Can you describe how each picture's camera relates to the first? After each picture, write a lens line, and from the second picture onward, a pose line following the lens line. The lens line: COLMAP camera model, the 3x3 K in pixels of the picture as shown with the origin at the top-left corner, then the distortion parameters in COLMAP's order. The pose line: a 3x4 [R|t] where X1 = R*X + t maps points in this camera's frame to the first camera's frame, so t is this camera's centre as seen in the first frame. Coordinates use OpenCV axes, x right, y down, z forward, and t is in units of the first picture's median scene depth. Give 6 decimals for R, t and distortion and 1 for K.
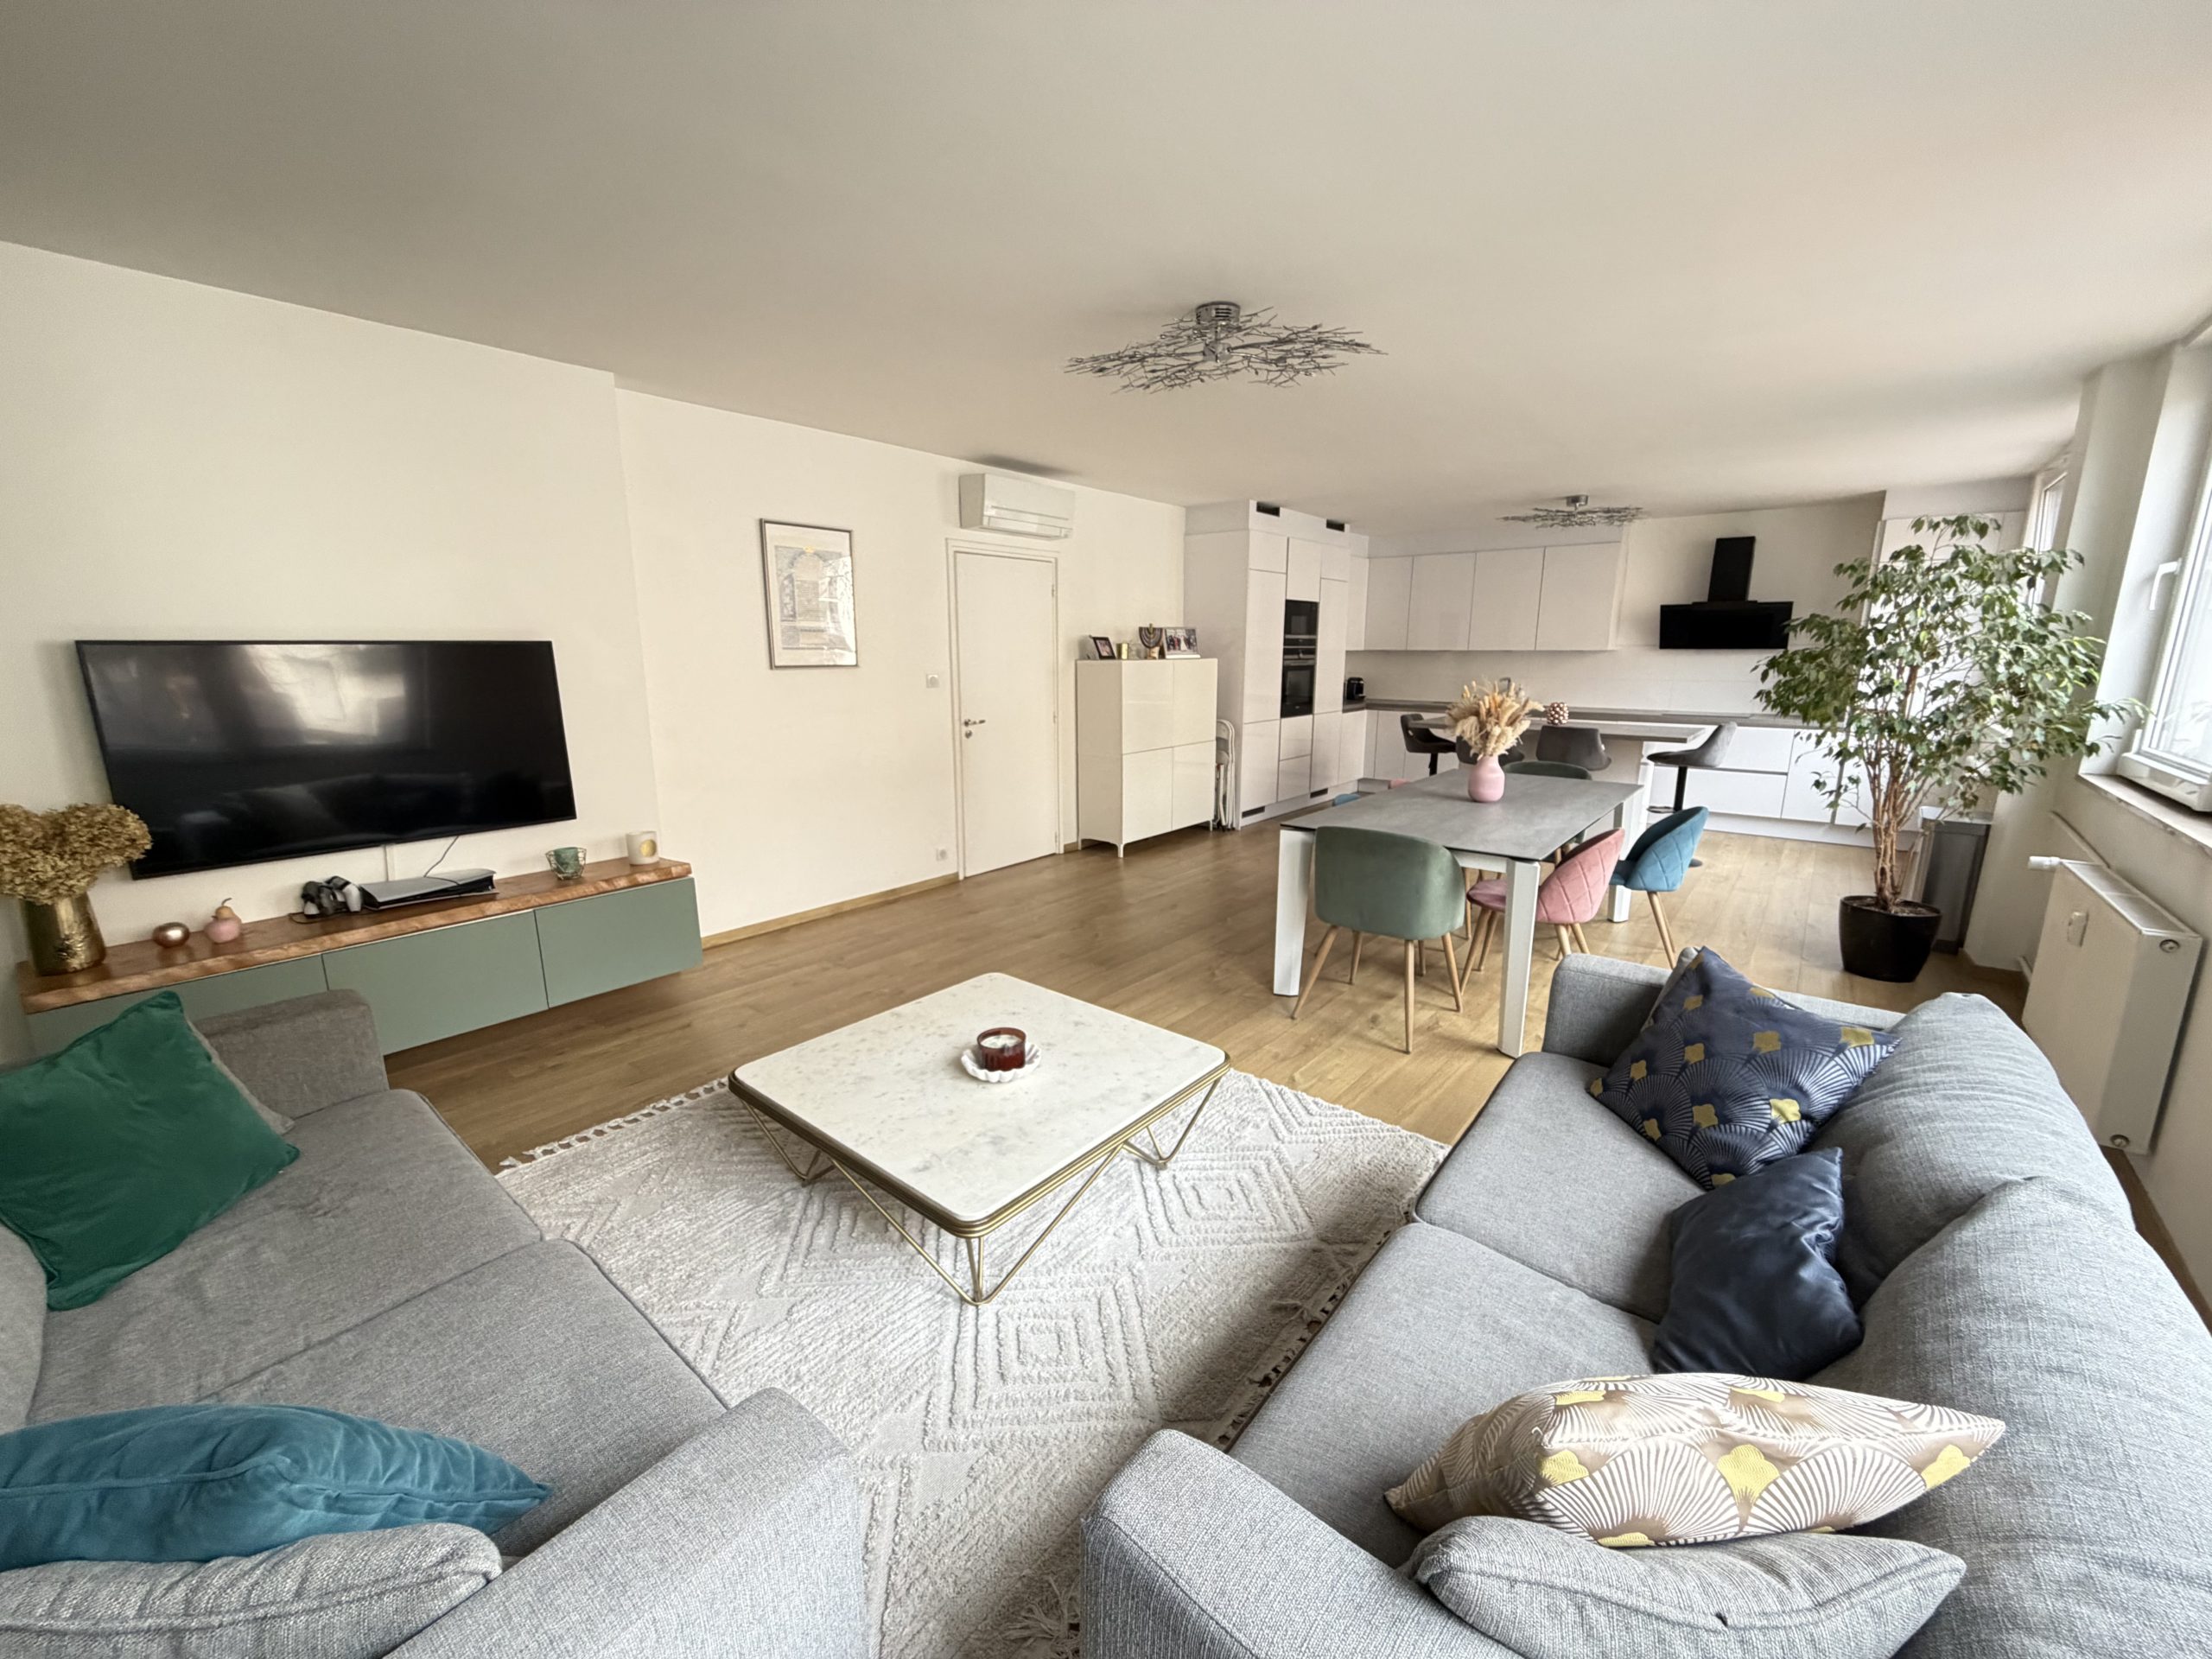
lens RADIAL K [[879.4, 0, 1098.1], [0, 879.4, 839.1], [0, 0, 1]] dist [0.000853, -0.000629]
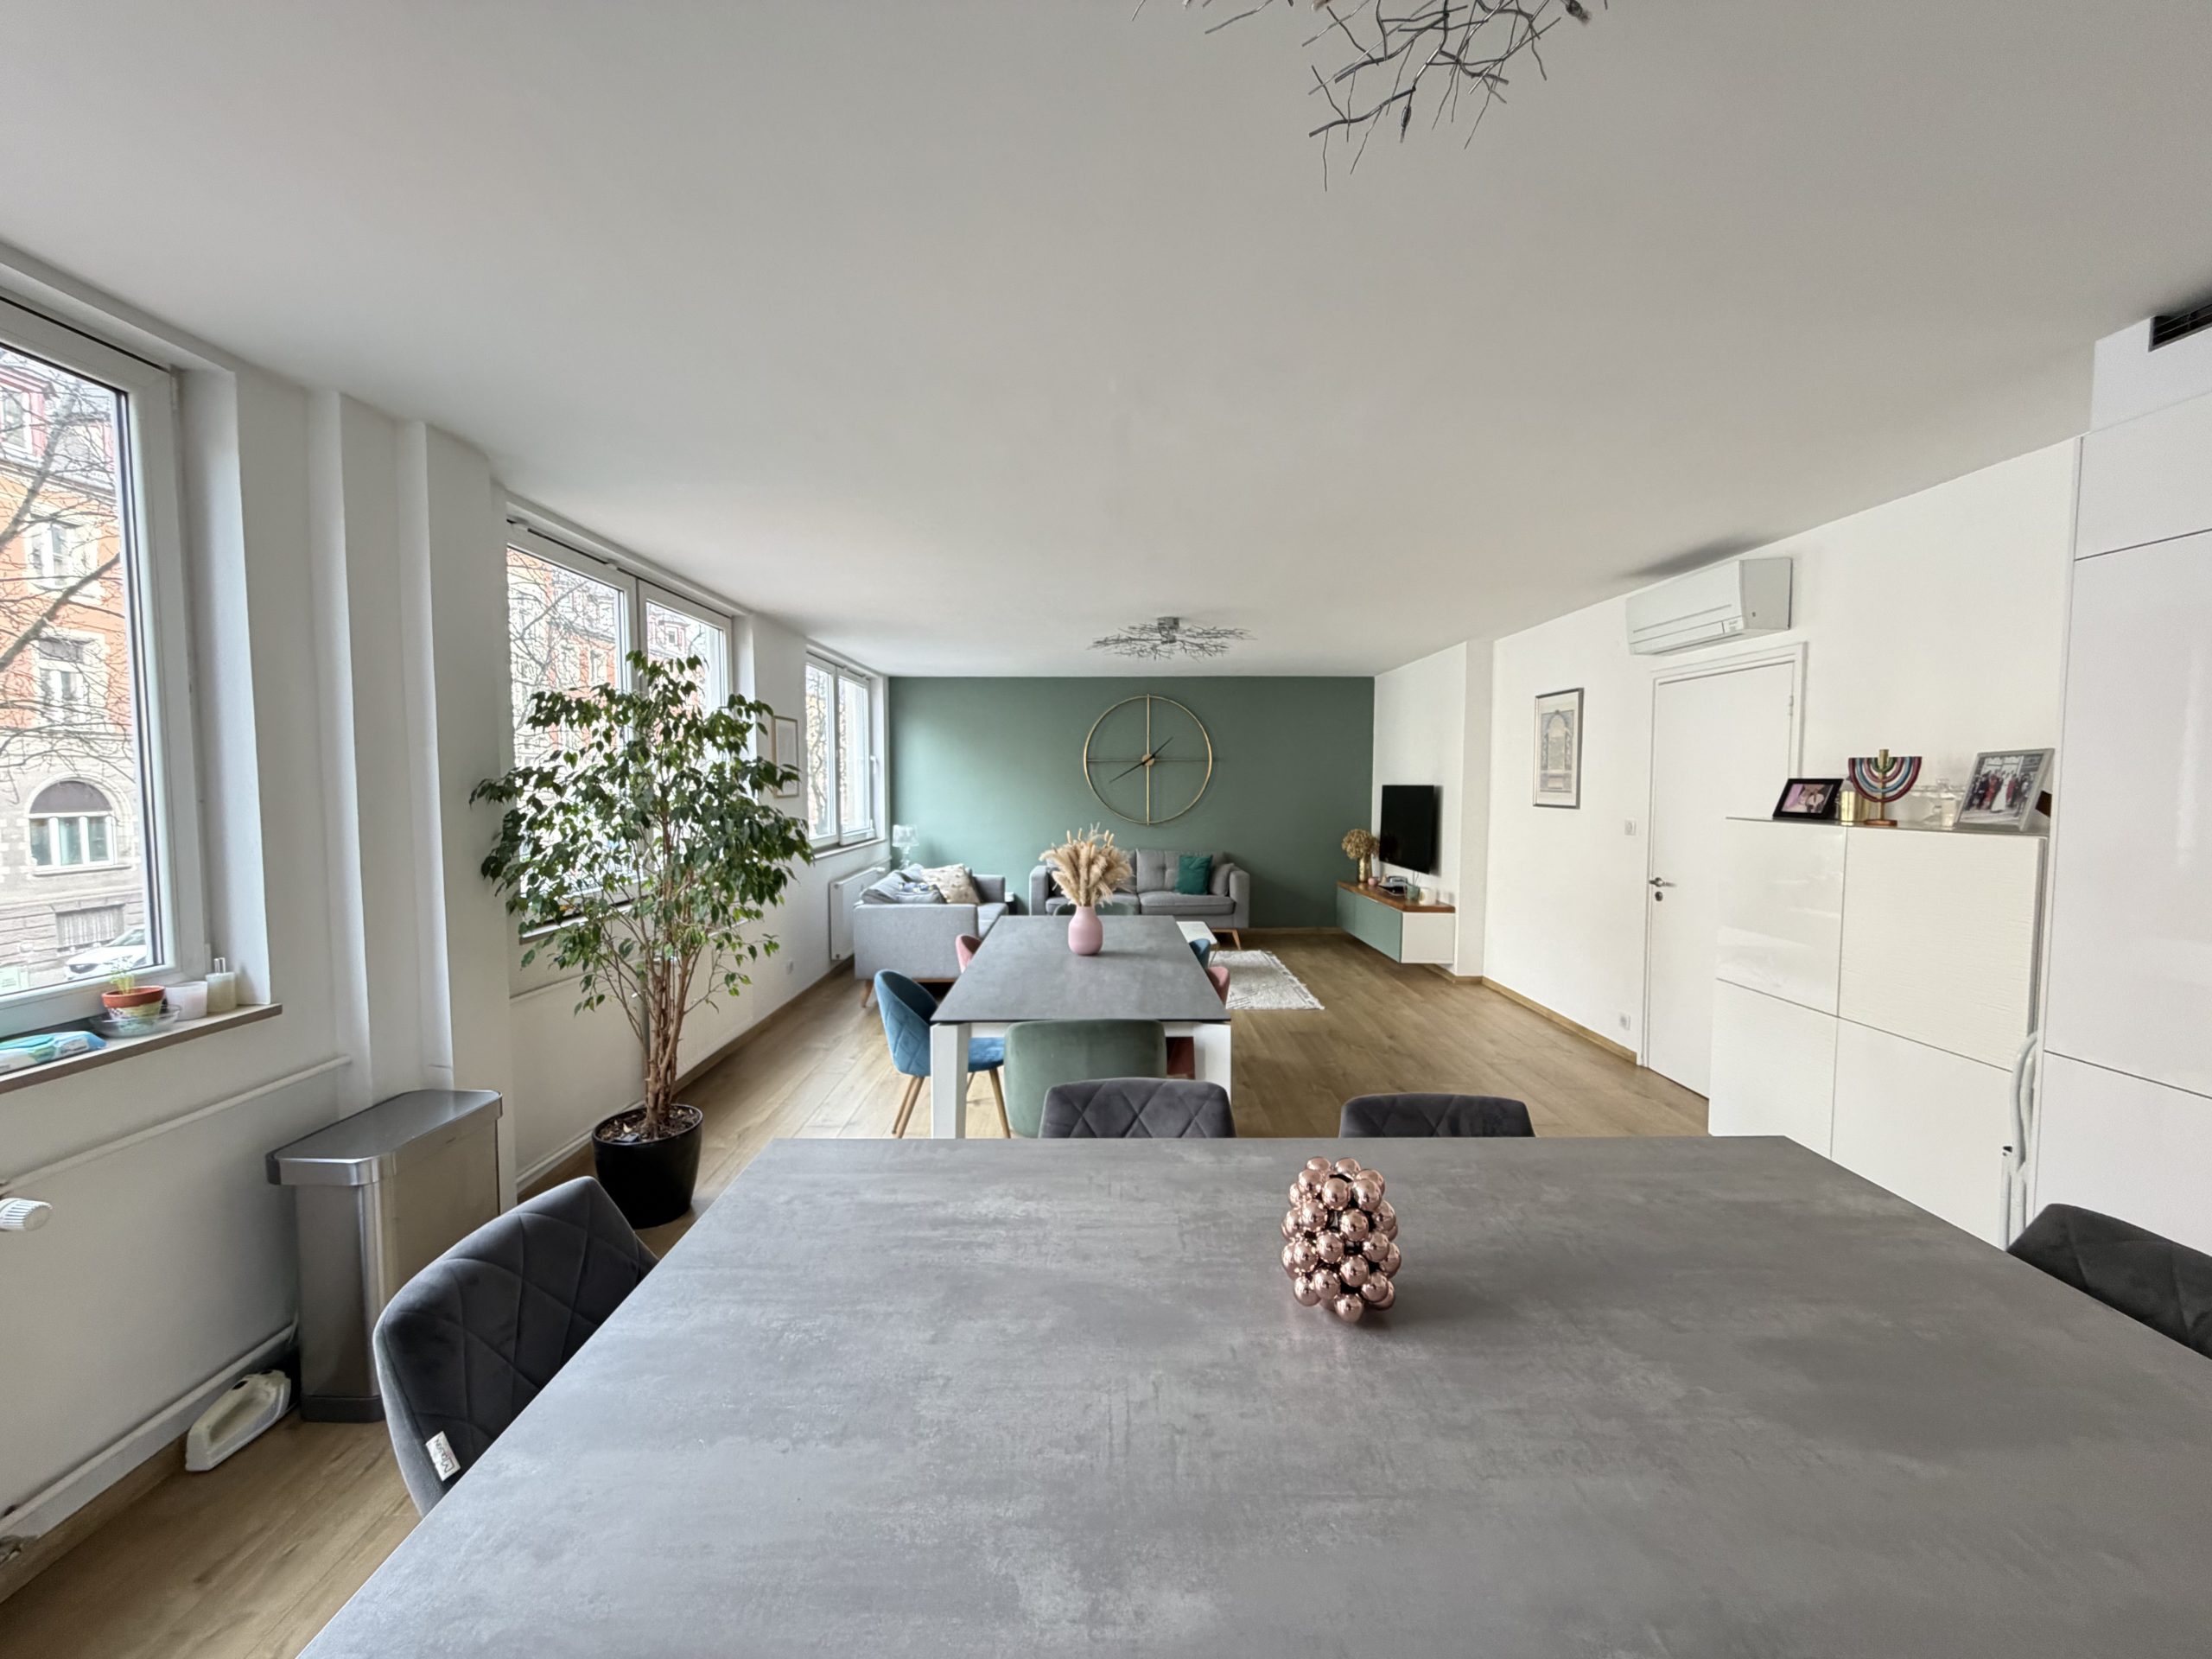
lens RADIAL K [[879.4, 0, 1102.9], [0, 879.4, 832.7], [0, 0, 1]] dist [0.000853, -0.000629]
pose [[-0.765729, 0.041370, -0.641831, 0.642111], [-0.134735, 0.965468, 0.222974, -0.239659], [0.628892, 0.257215, -0.733713, 1.041931]]
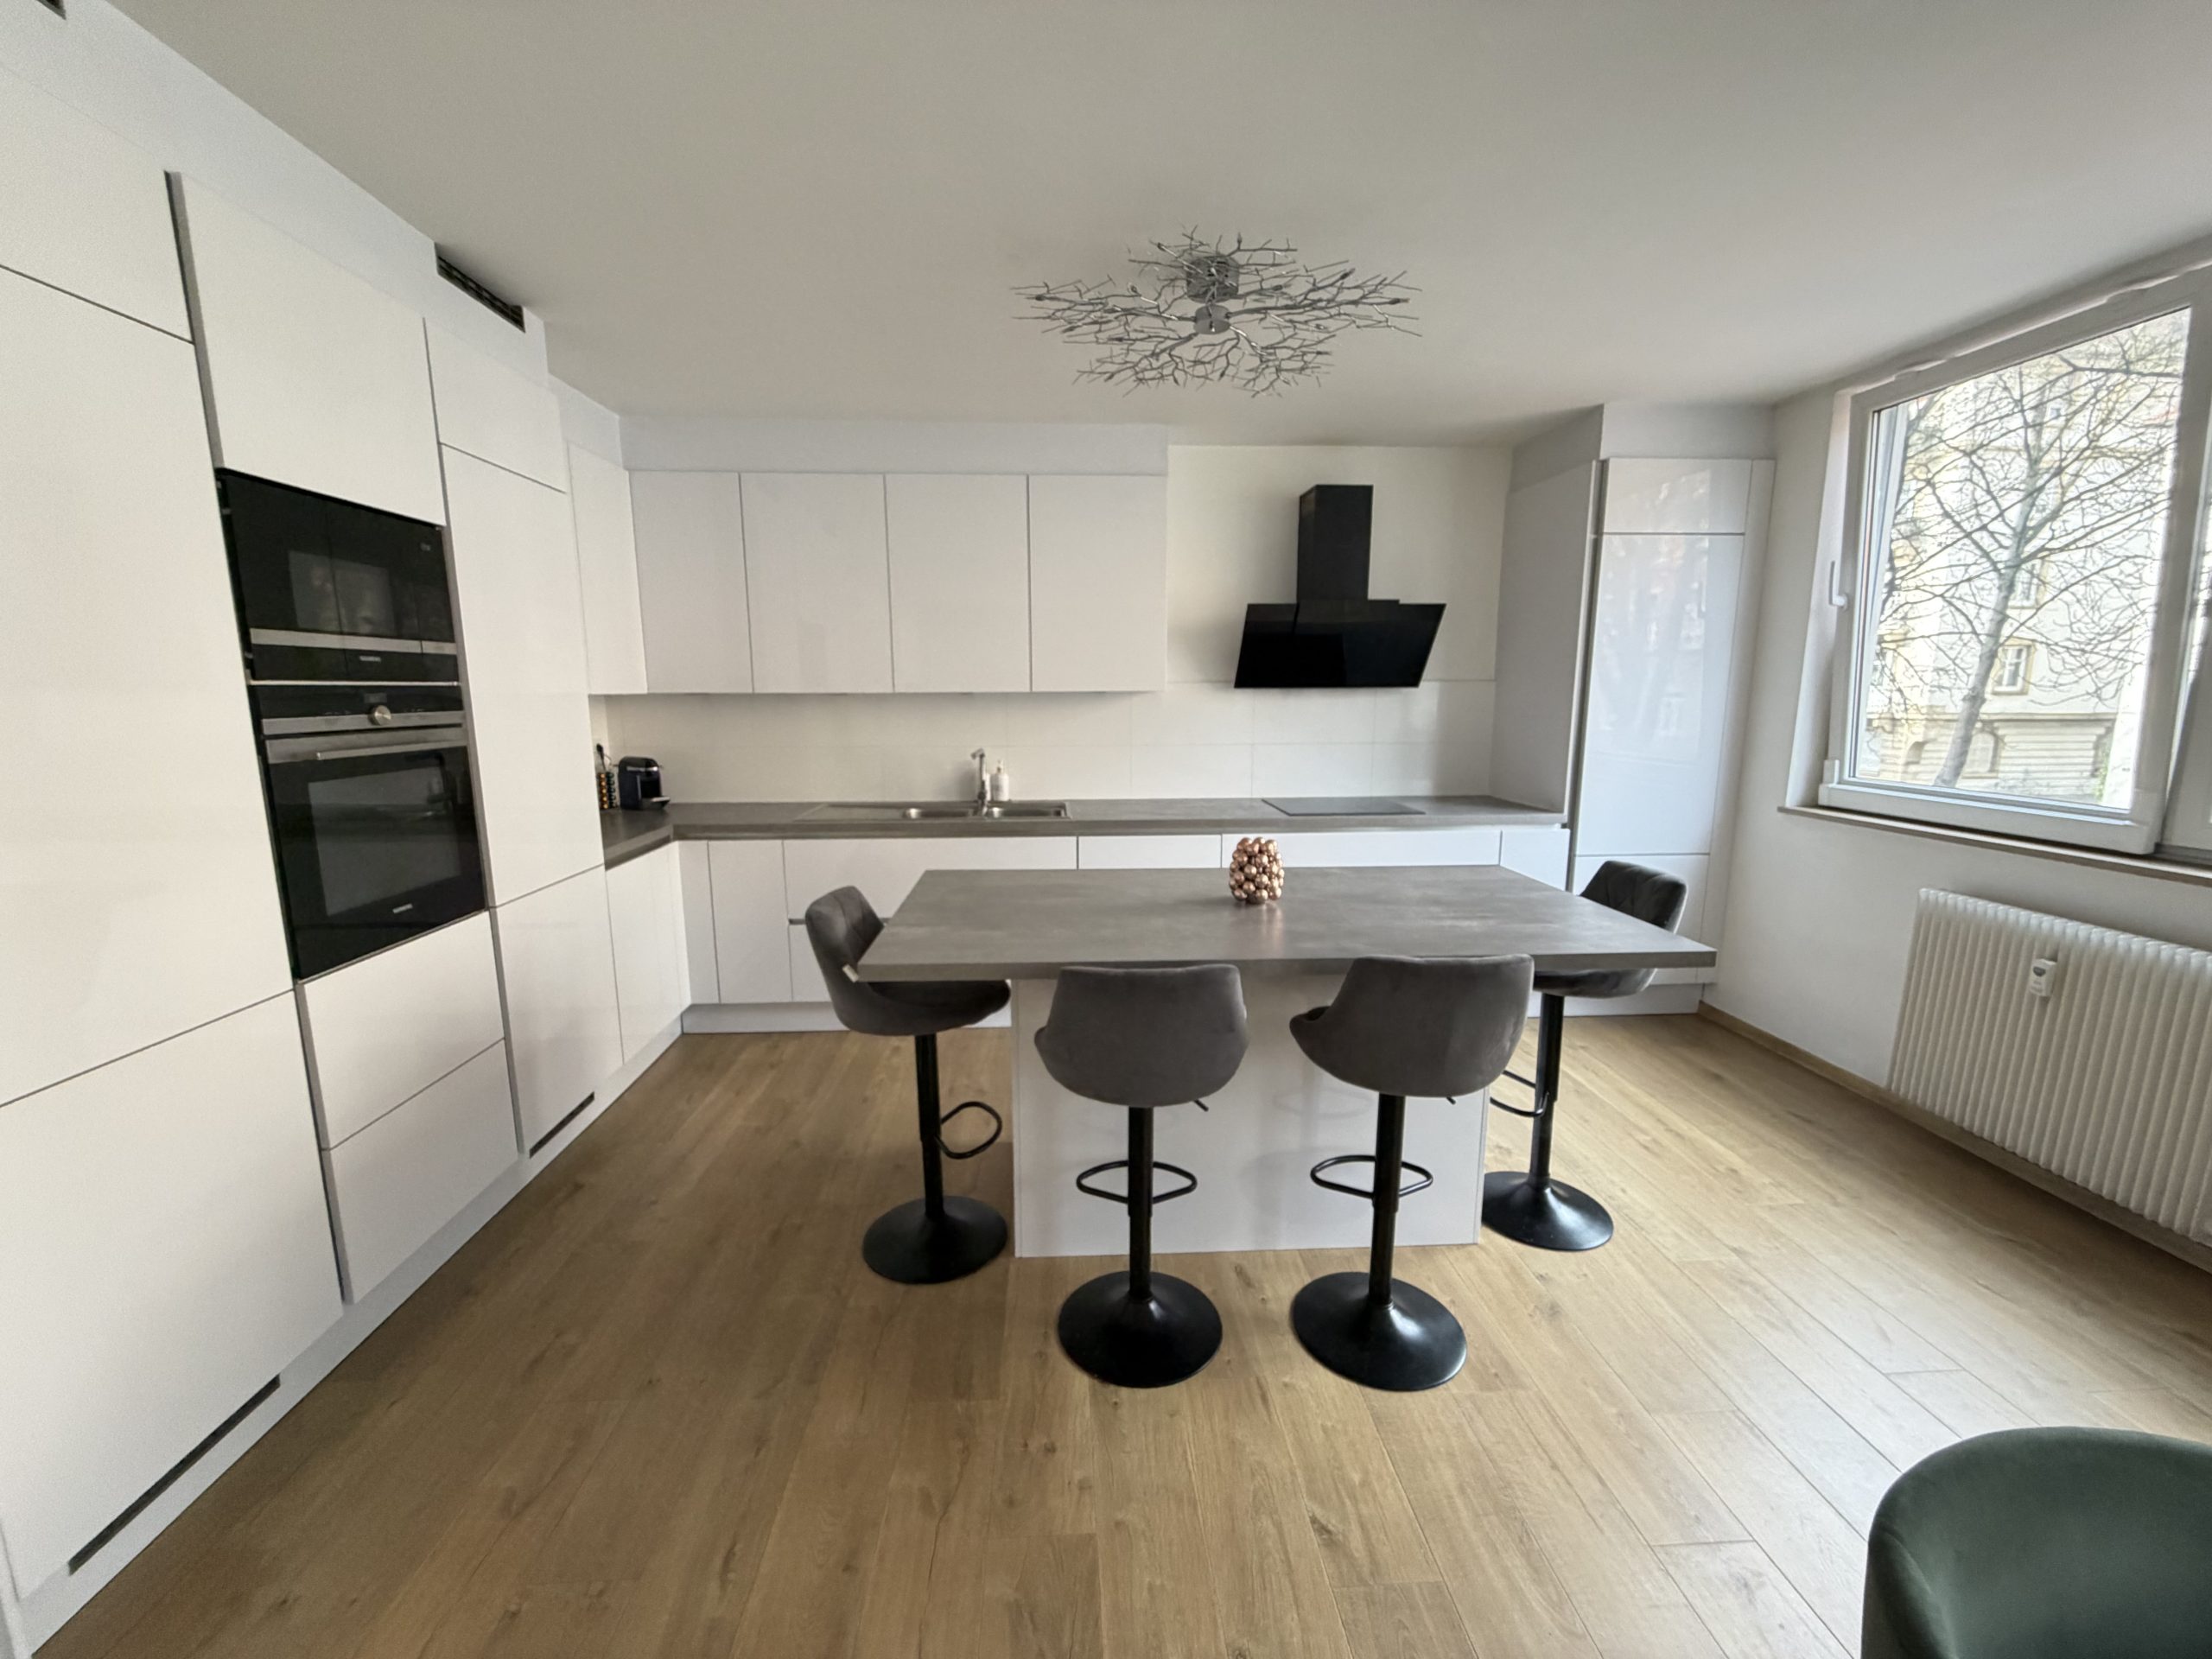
lens RADIAL K [[879.4, 0, 1092.5], [0, 879.4, 840.8], [0, 0, 1]] dist [0.000853, -0.000629]
pose [[0.735427, -0.117940, 0.667261, 0.233717], [0.146631, 0.989103, 0.013216, -0.163581], [-0.661549, 0.088122, 0.744706, 0.758849]]
